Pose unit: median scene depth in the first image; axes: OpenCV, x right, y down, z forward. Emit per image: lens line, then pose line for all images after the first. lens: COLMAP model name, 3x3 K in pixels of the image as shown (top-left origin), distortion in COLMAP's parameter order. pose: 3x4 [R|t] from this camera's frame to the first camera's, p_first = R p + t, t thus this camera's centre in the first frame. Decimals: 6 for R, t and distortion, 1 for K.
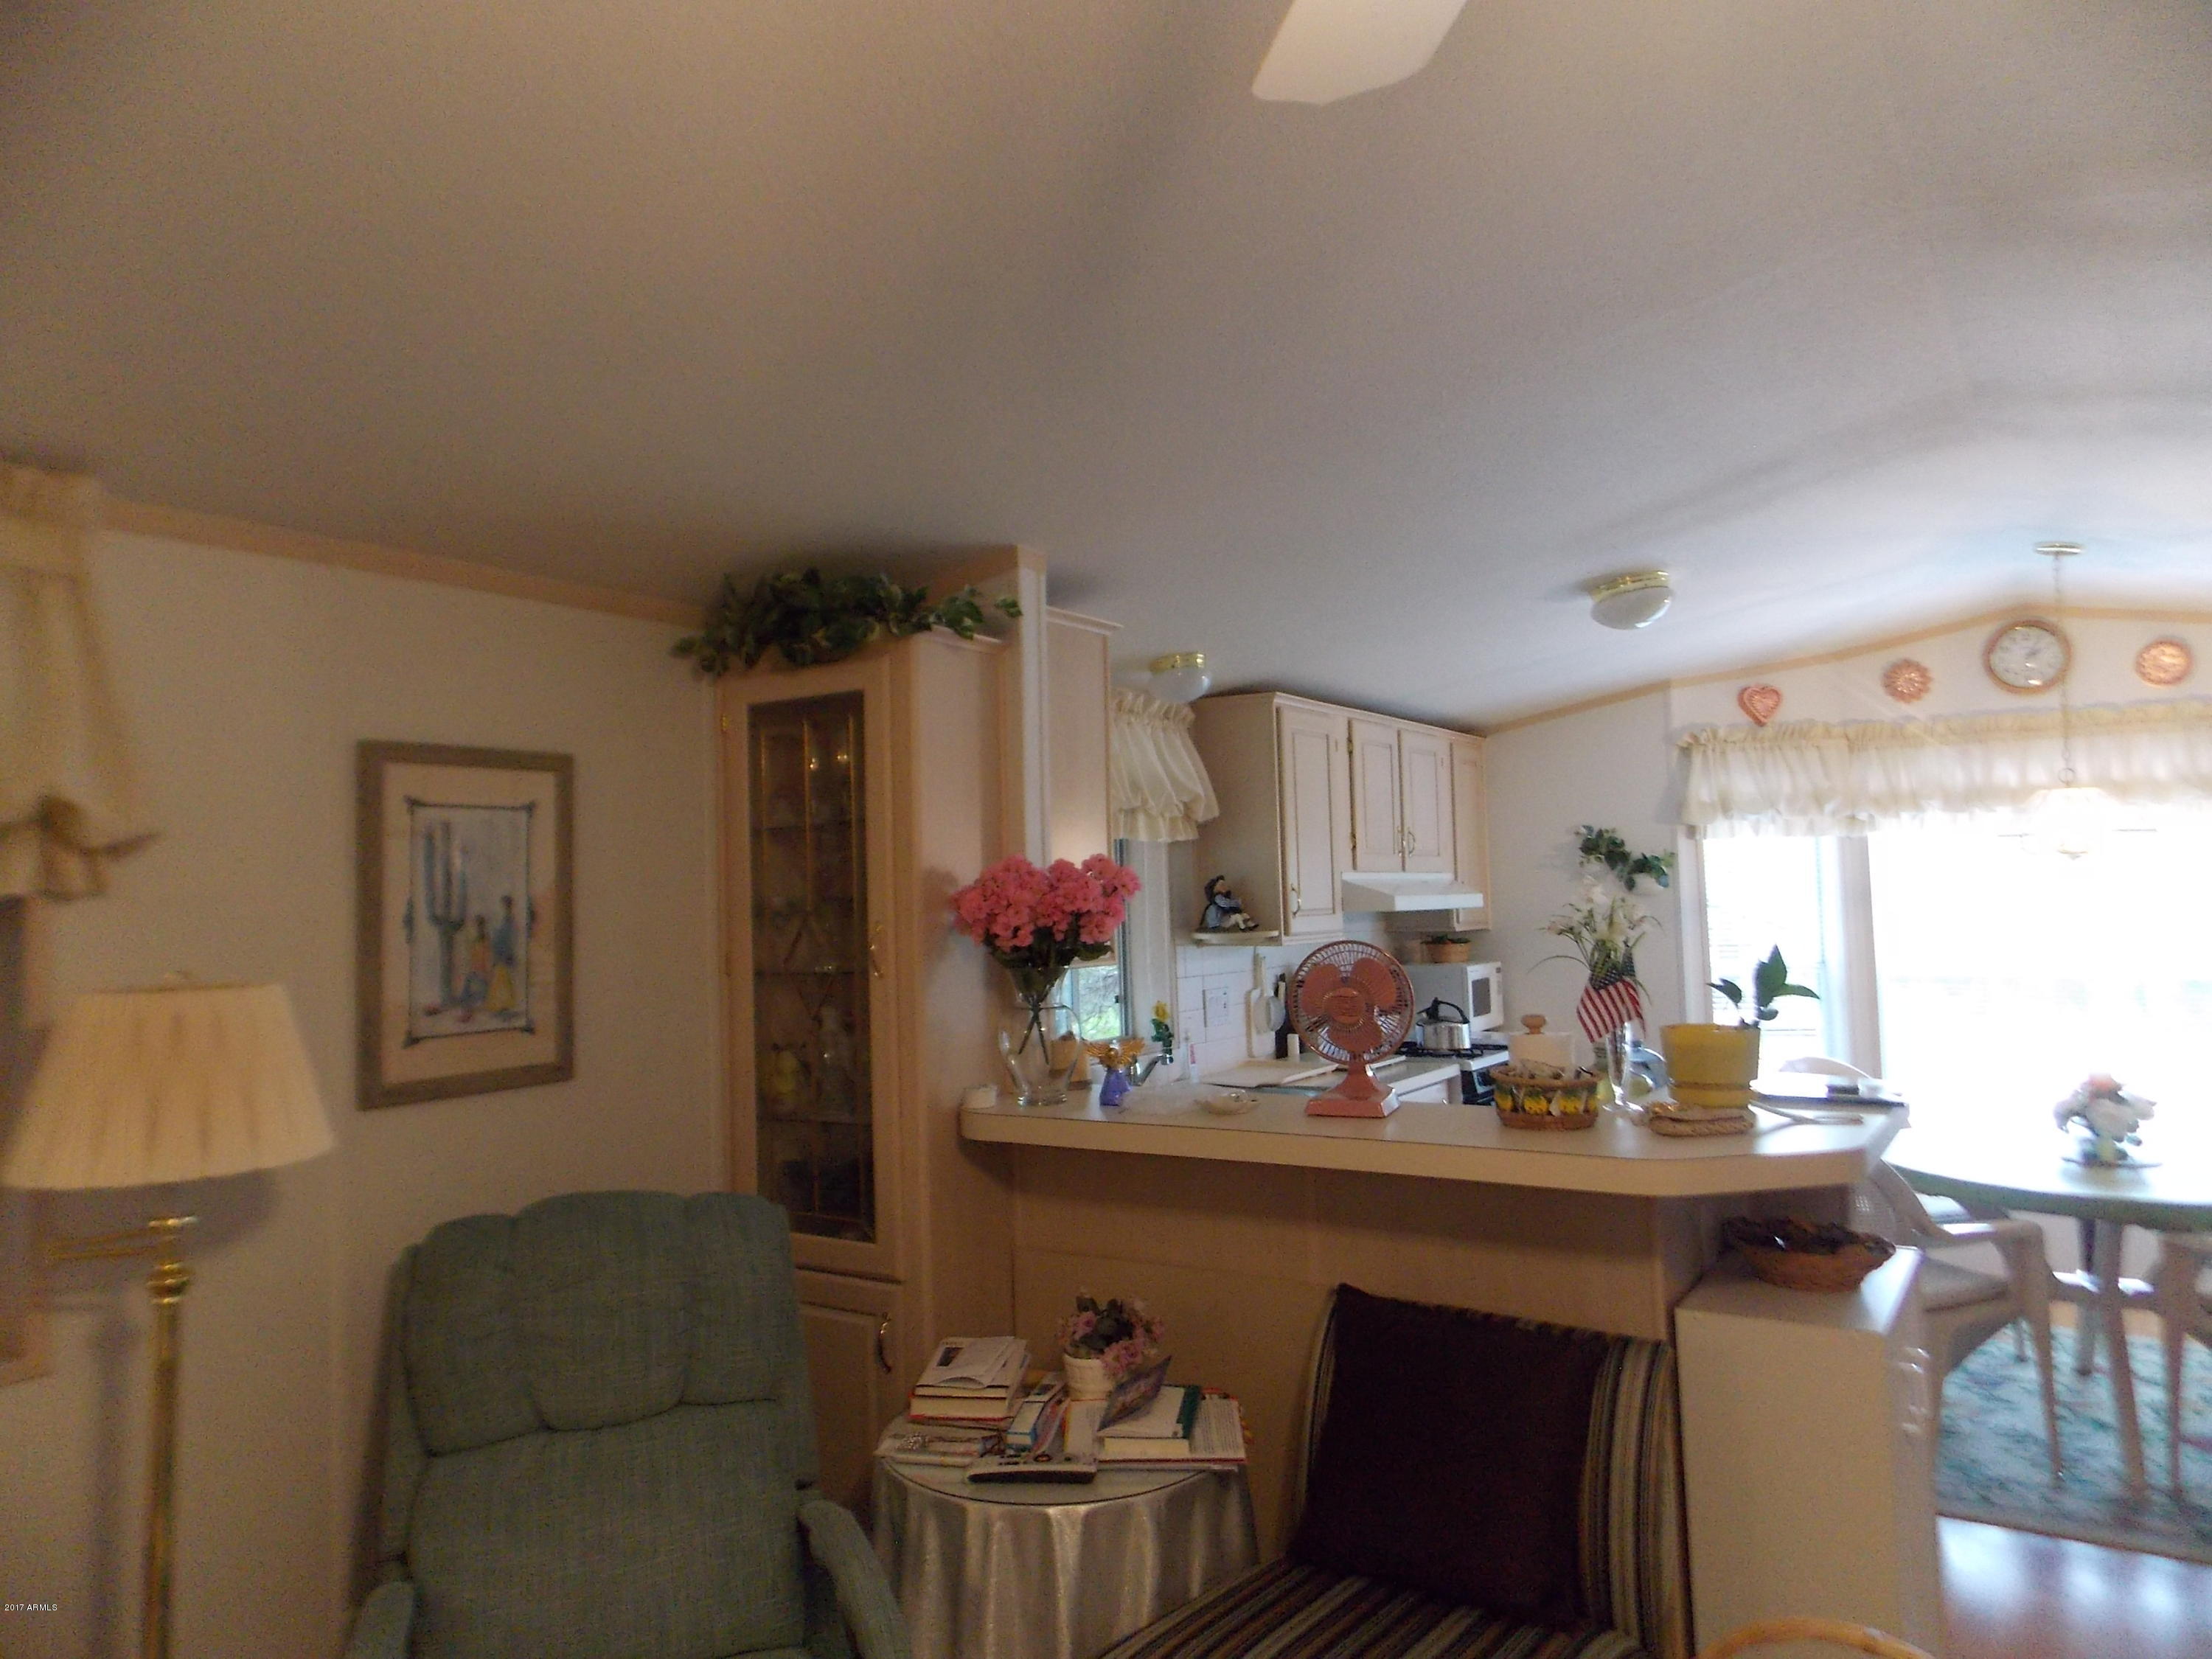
lens RADIAL K [[1469.0, 0, 1094.2], [0, 1469.0, 811.8], [0, 0, 1]] dist [0.009982, 0.002031]
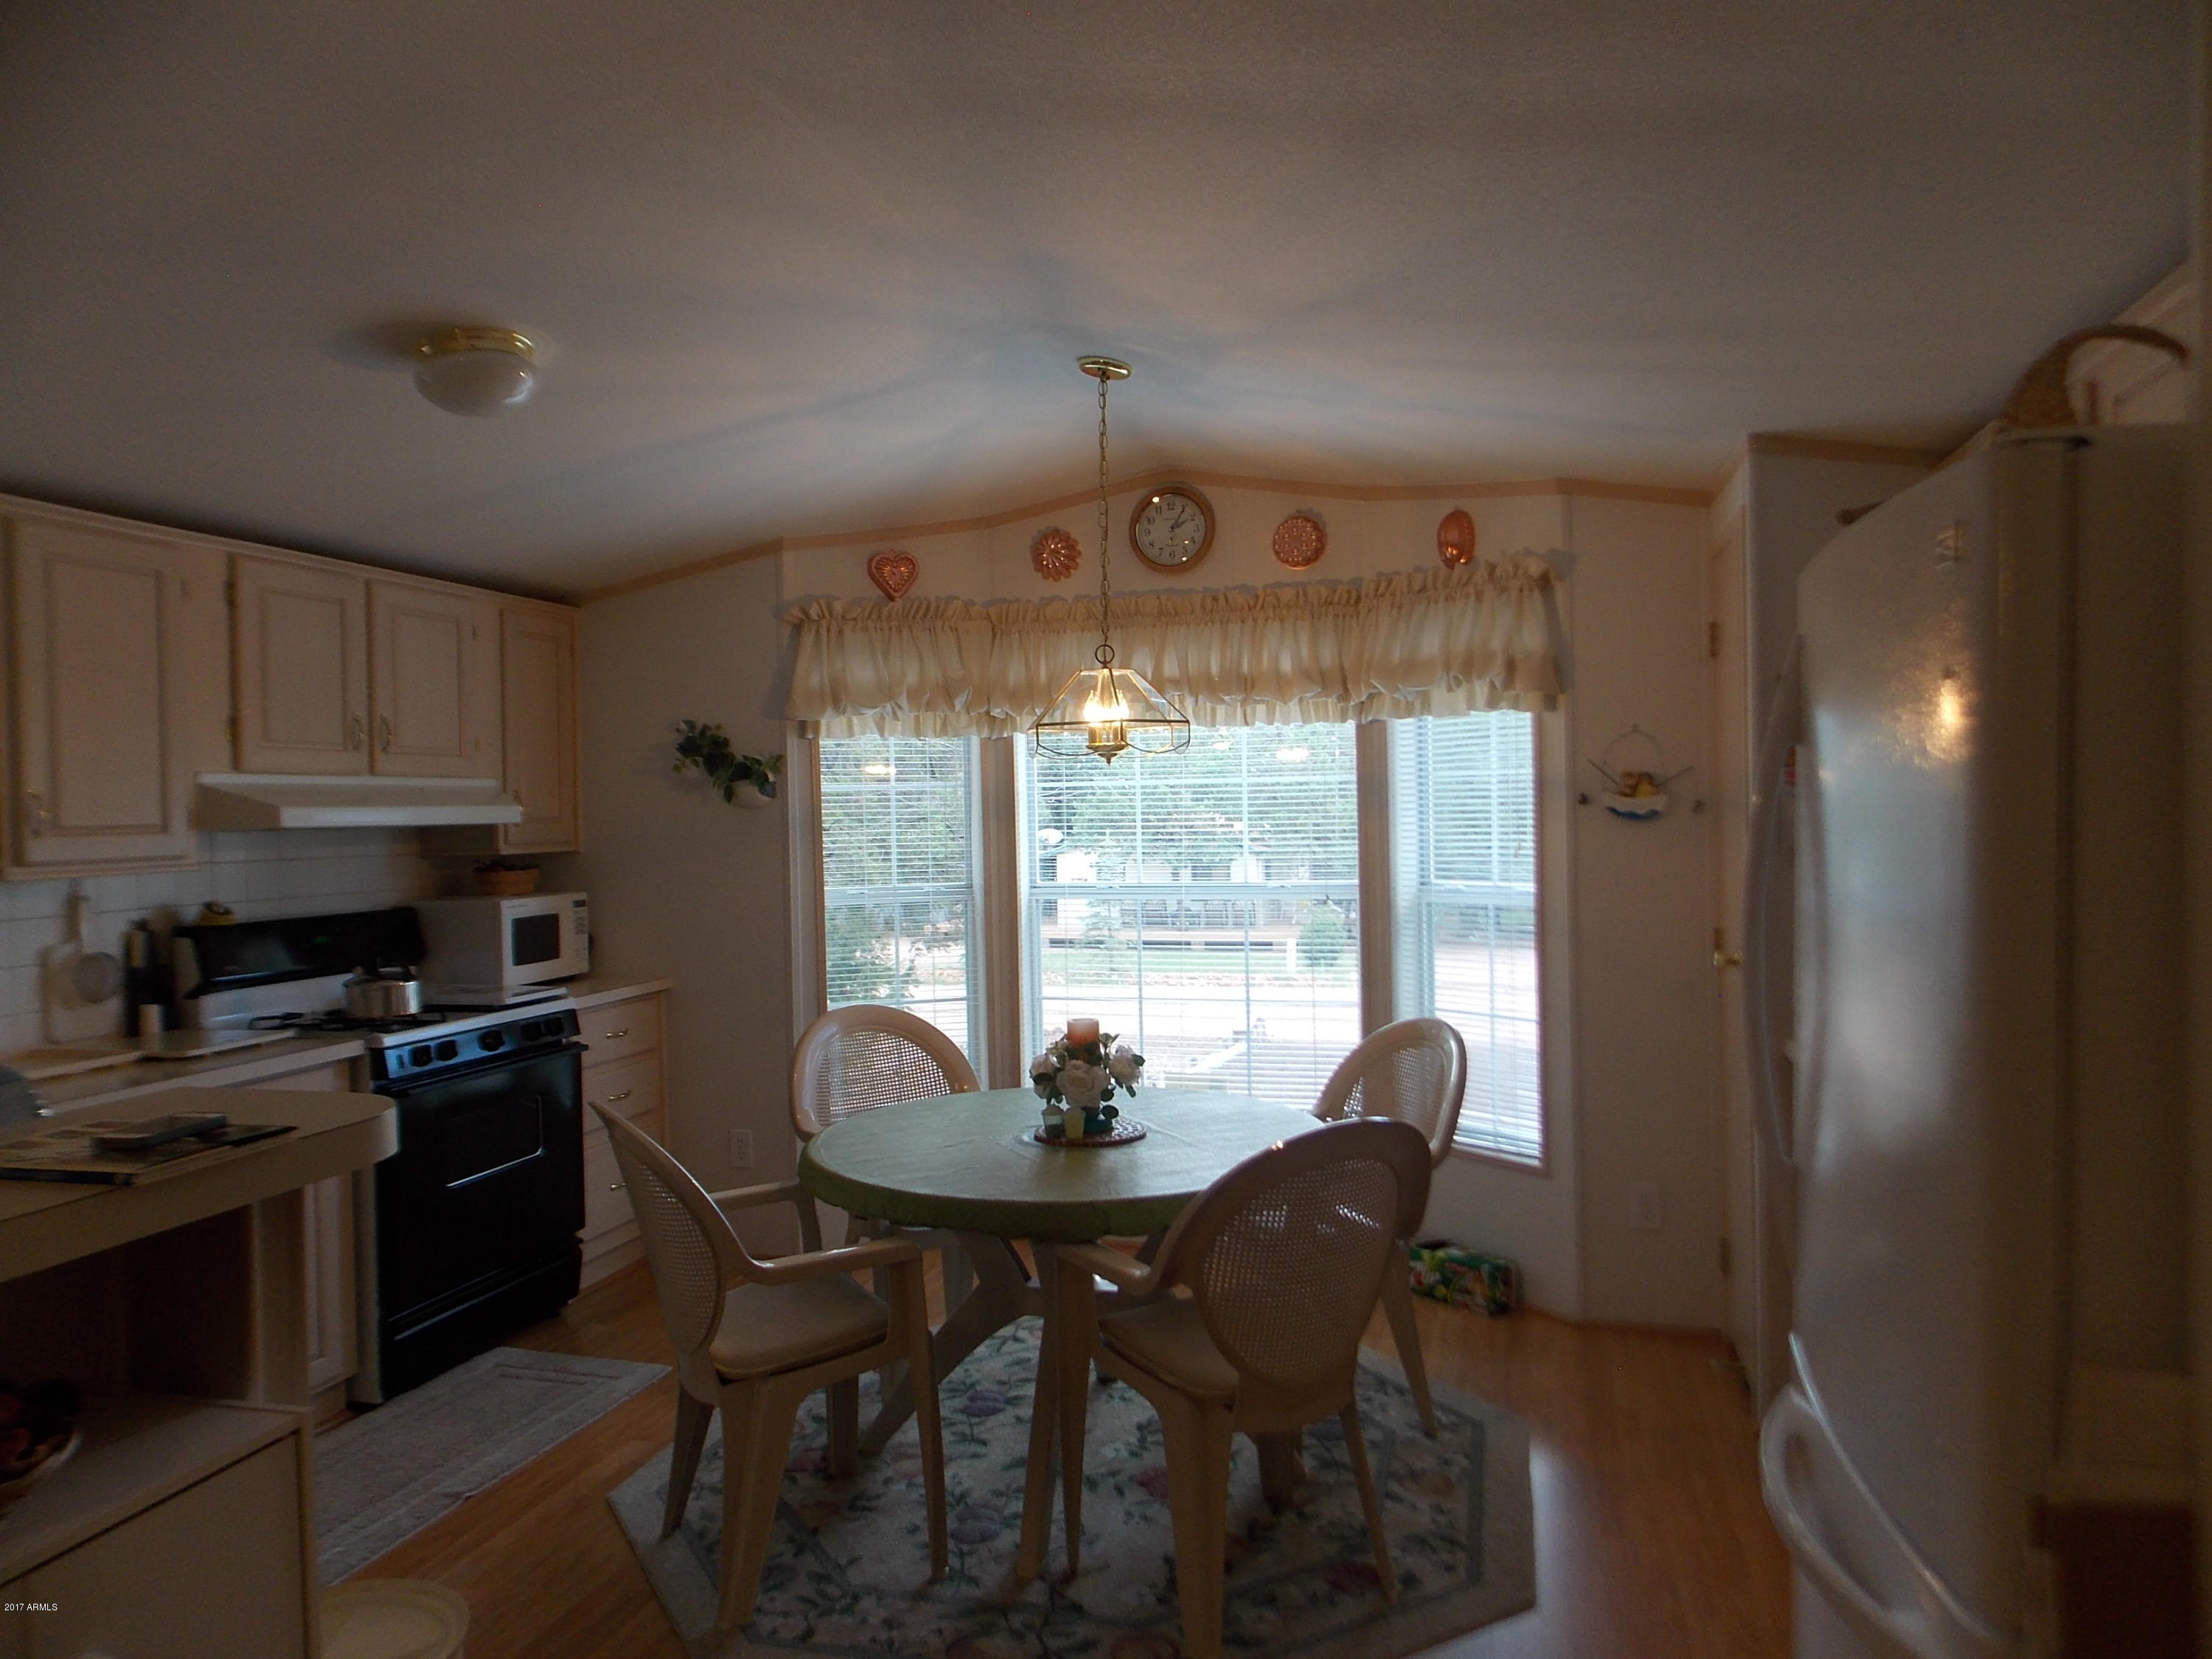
lens RADIAL K [[1469.0, 0, 1094.2], [0, 1469.0, 811.8], [0, 0, 1]] dist [0.009982, 0.002031]
pose [[0.953655, -0.001386, 0.300899, 0.317949], [-0.014332, 0.998645, 0.050023, 0.016437], [-0.300560, -0.052017, 0.952343, 0.180855]]
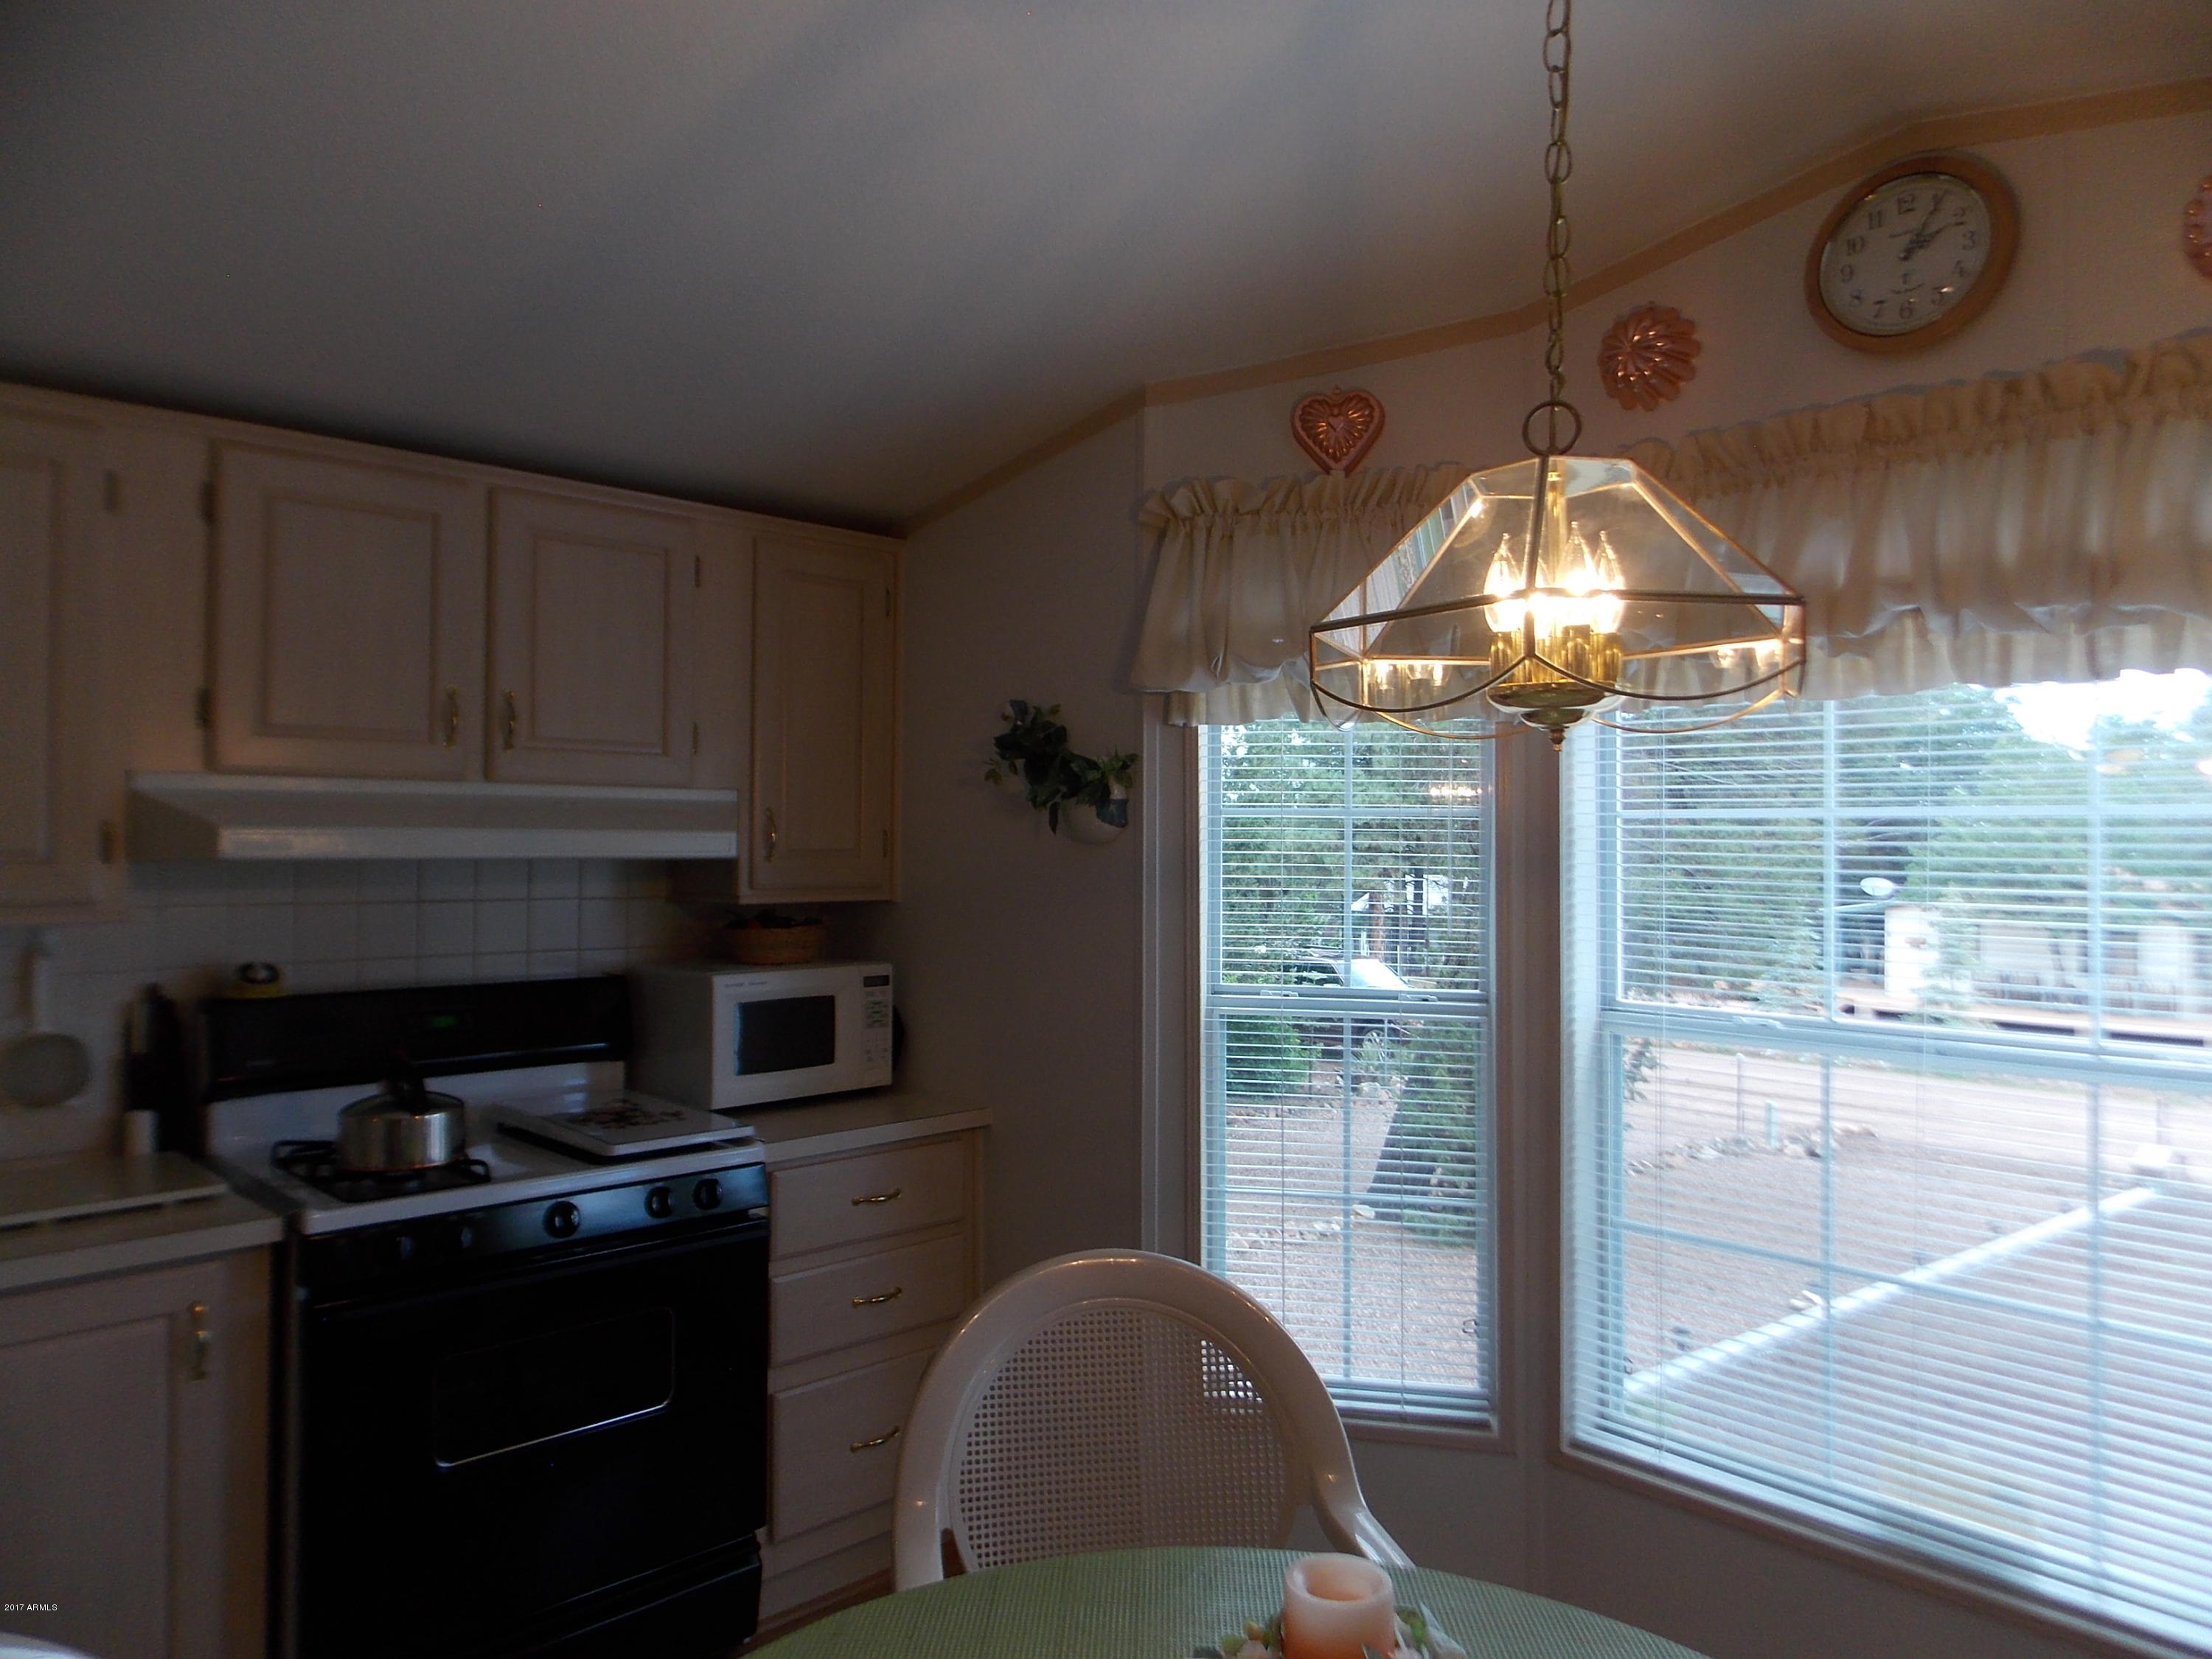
lens RADIAL K [[1469.0, 0, 1094.2], [0, 1469.0, 811.8], [0, 0, 1]] dist [0.009982, 0.002031]
pose [[0.975383, 0.019260, -0.219677, 0.490511], [-0.011123, 0.999208, 0.038214, 0.028933], [0.220239, -0.034830, 0.974824, 0.542411]]
